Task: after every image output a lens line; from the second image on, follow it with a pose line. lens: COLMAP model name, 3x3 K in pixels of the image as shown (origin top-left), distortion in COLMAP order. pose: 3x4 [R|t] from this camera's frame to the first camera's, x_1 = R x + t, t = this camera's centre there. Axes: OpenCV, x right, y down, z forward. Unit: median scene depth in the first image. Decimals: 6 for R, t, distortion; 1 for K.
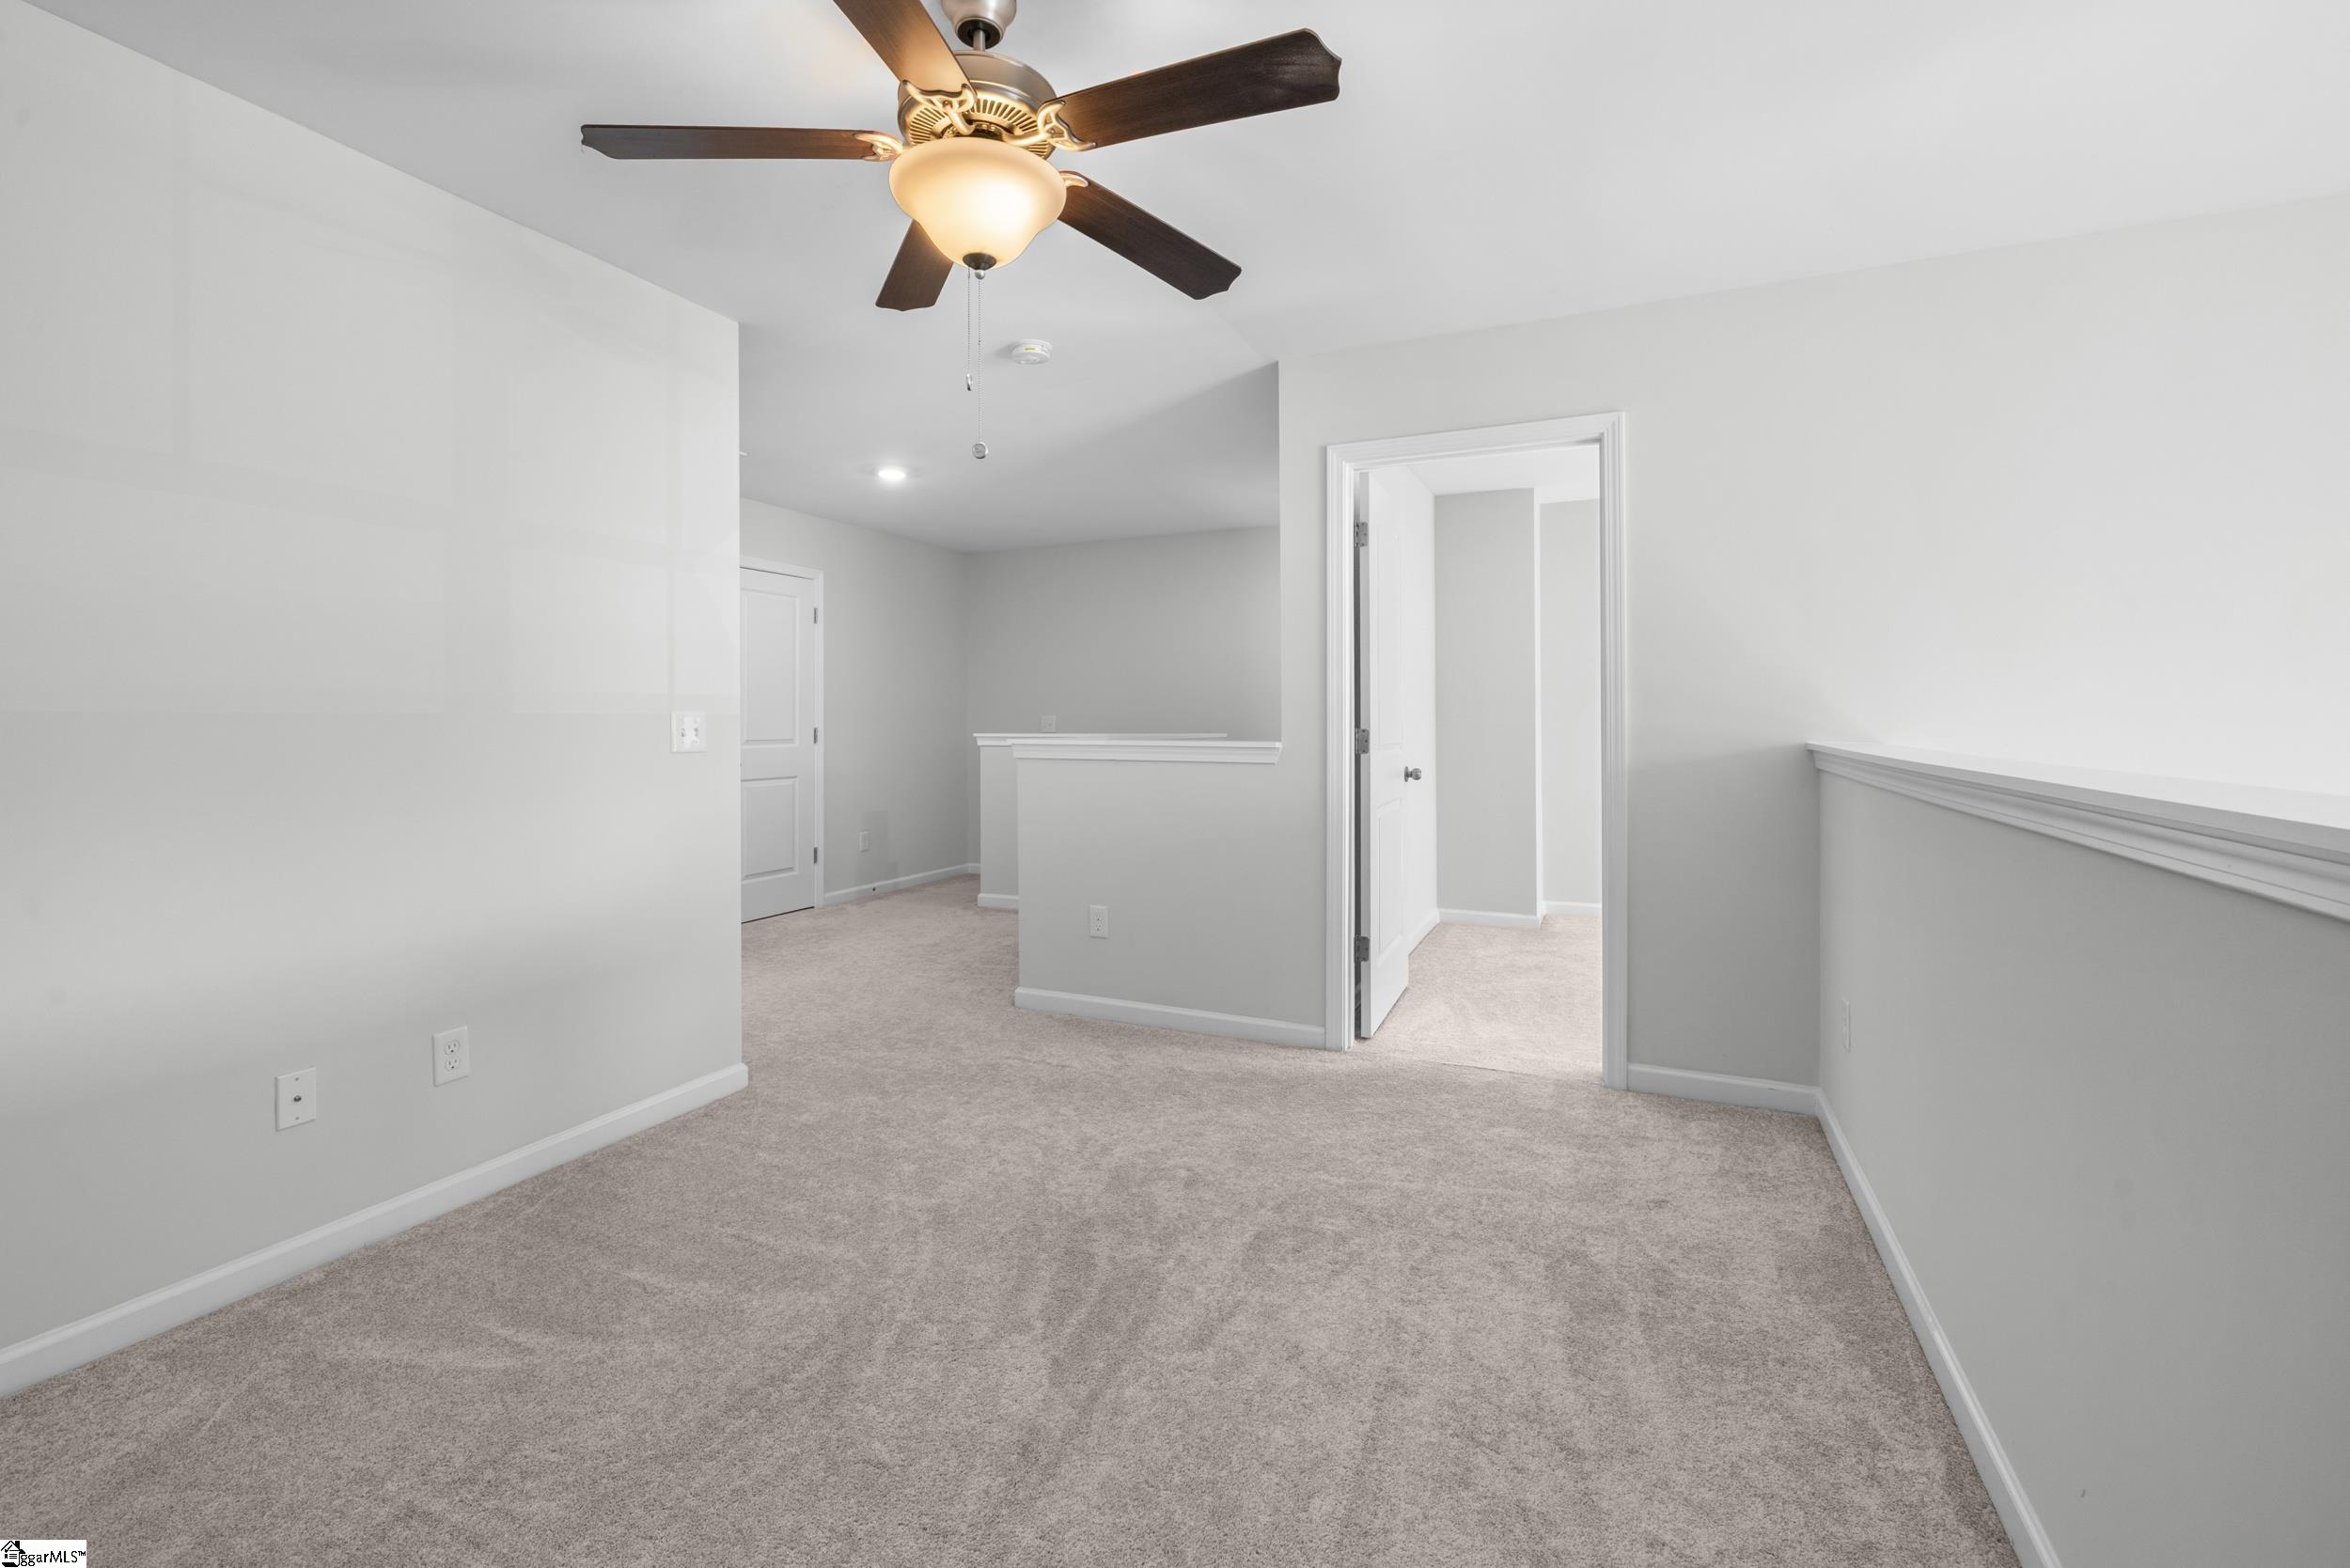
lens RADIAL K [[1000.2, 0, 1178.9], [0, 1000.2, 731.9], [0, 0, 1]] dist [-0.004987, -0.000307]
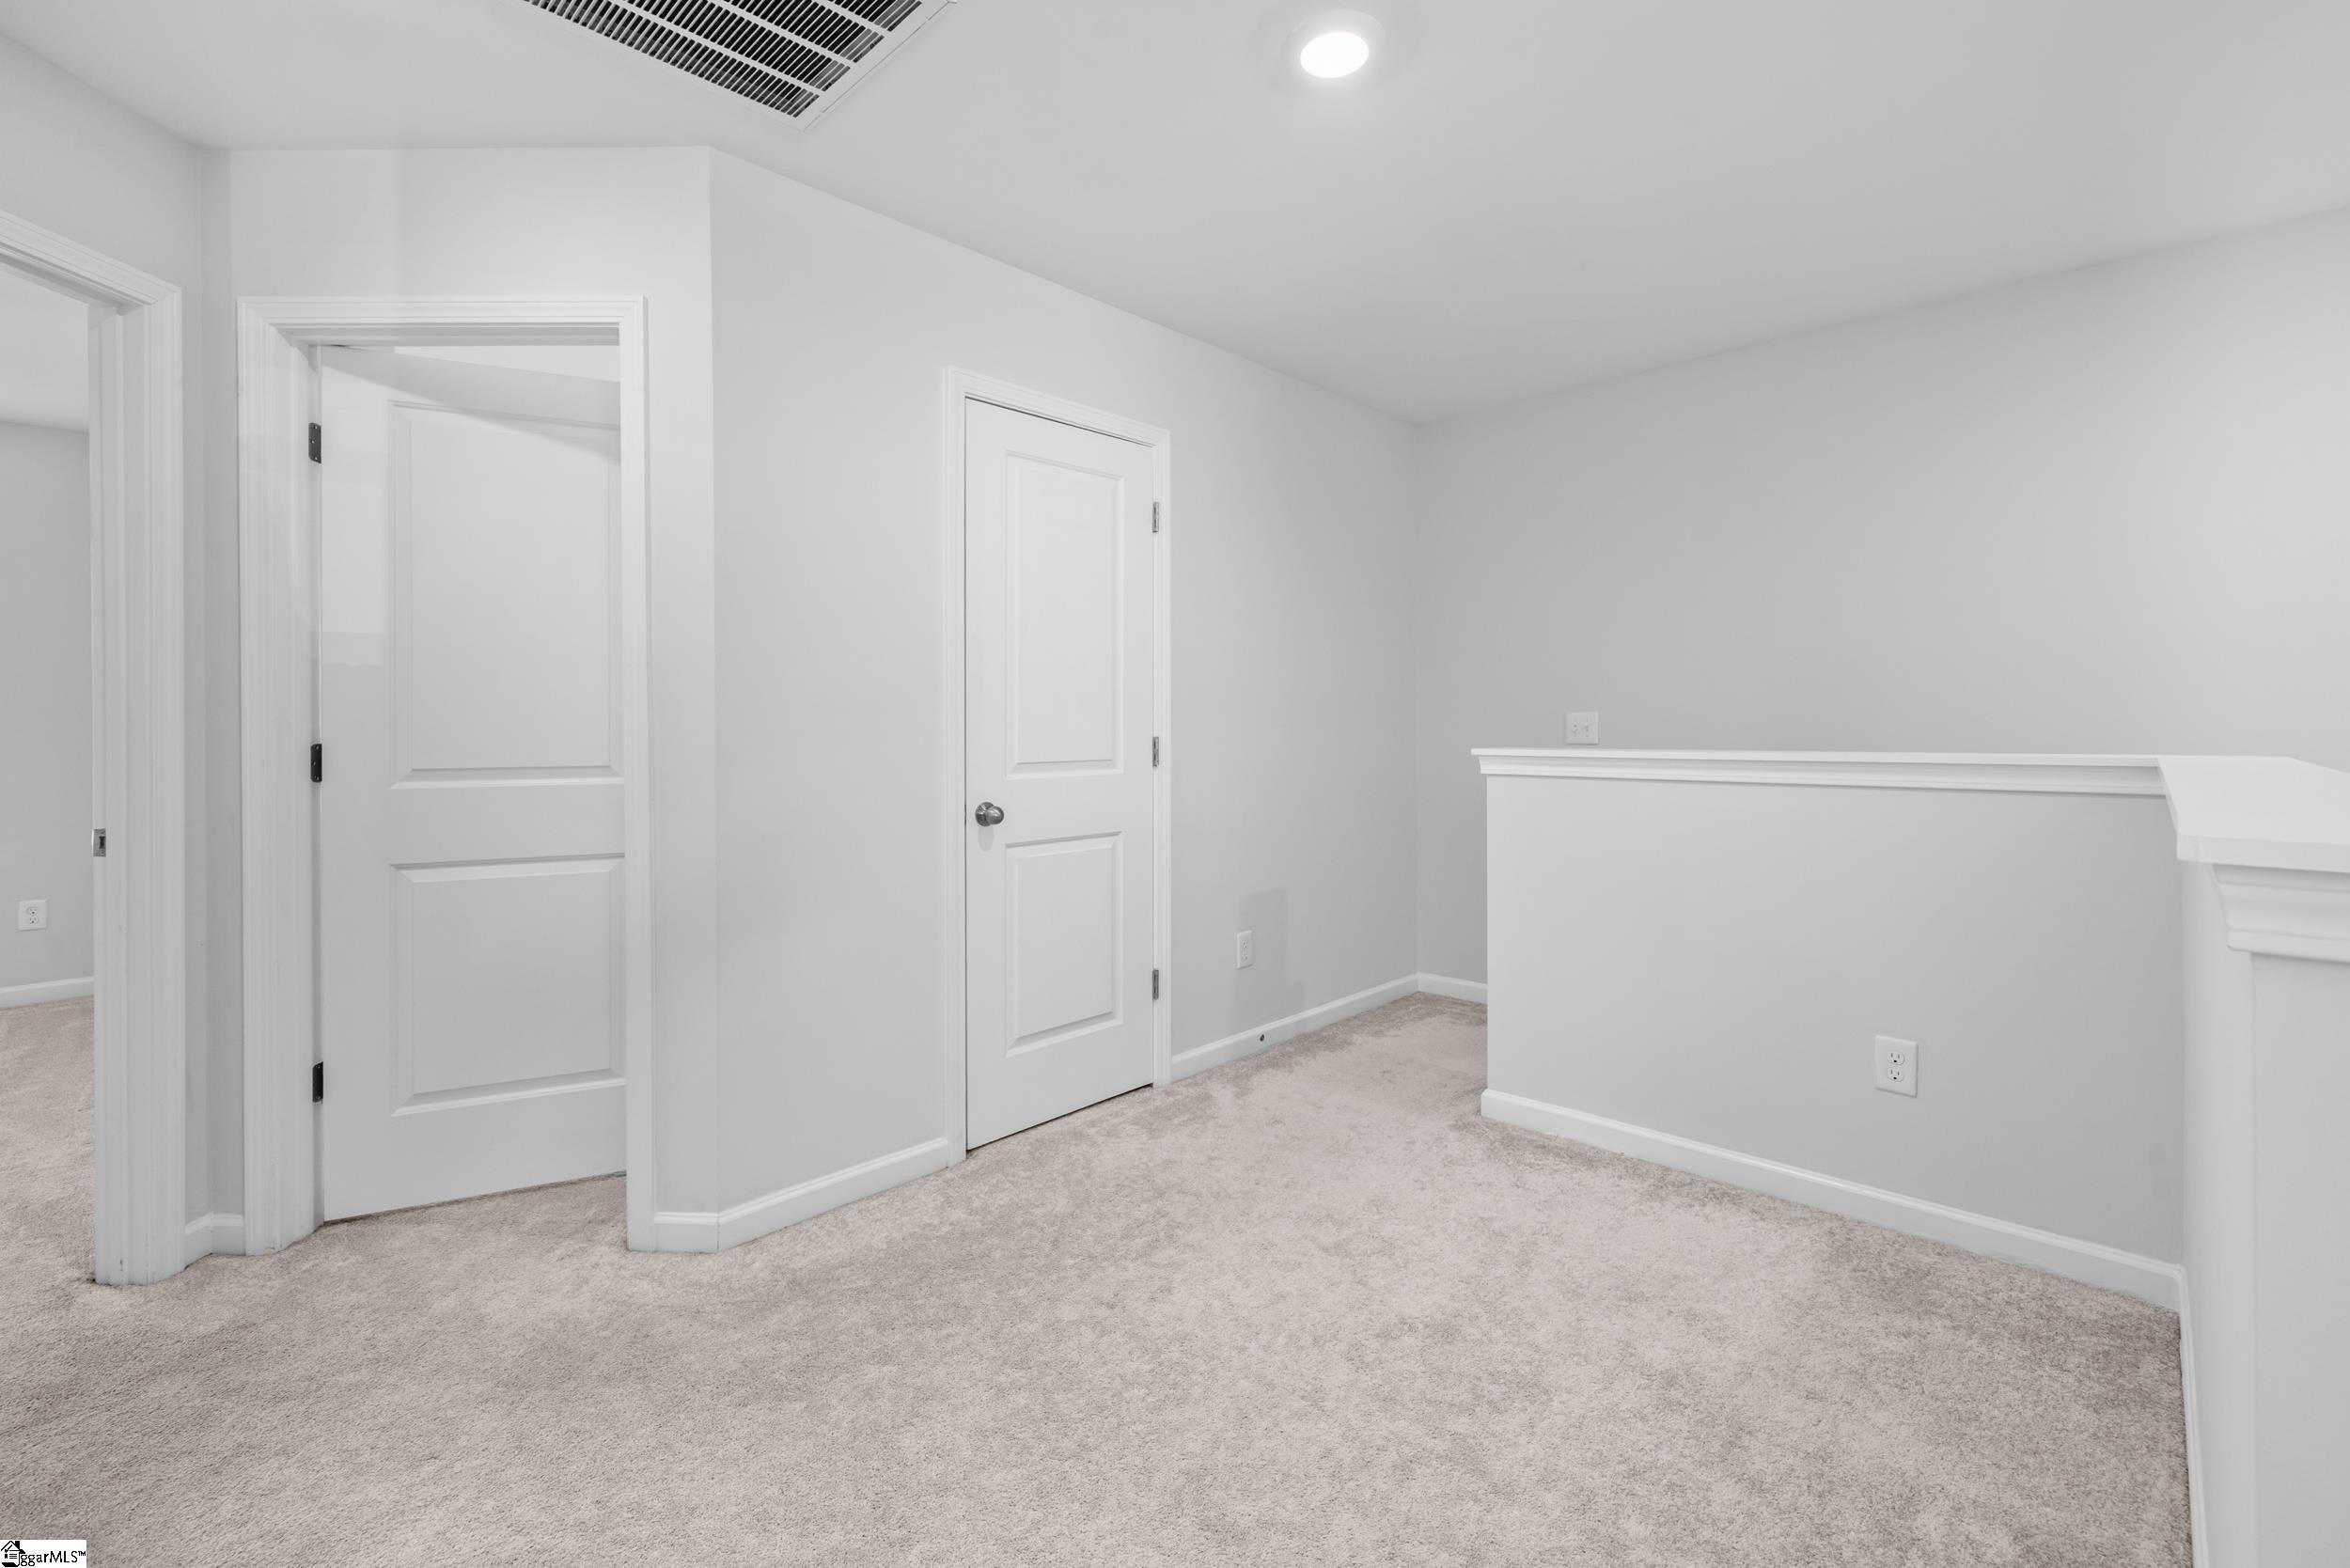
lens RADIAL K [[1000.2, 0, 1191.7], [0, 1000.2, 737.5], [0, 0, 1]] dist [-0.004987, -0.000307]
pose [[0.941892, -0.002759, -0.335905, -0.172289], [0.000548, 0.999978, -0.006678, -0.000309], [0.335916, 0.006106, 0.941872, 0.518253]]
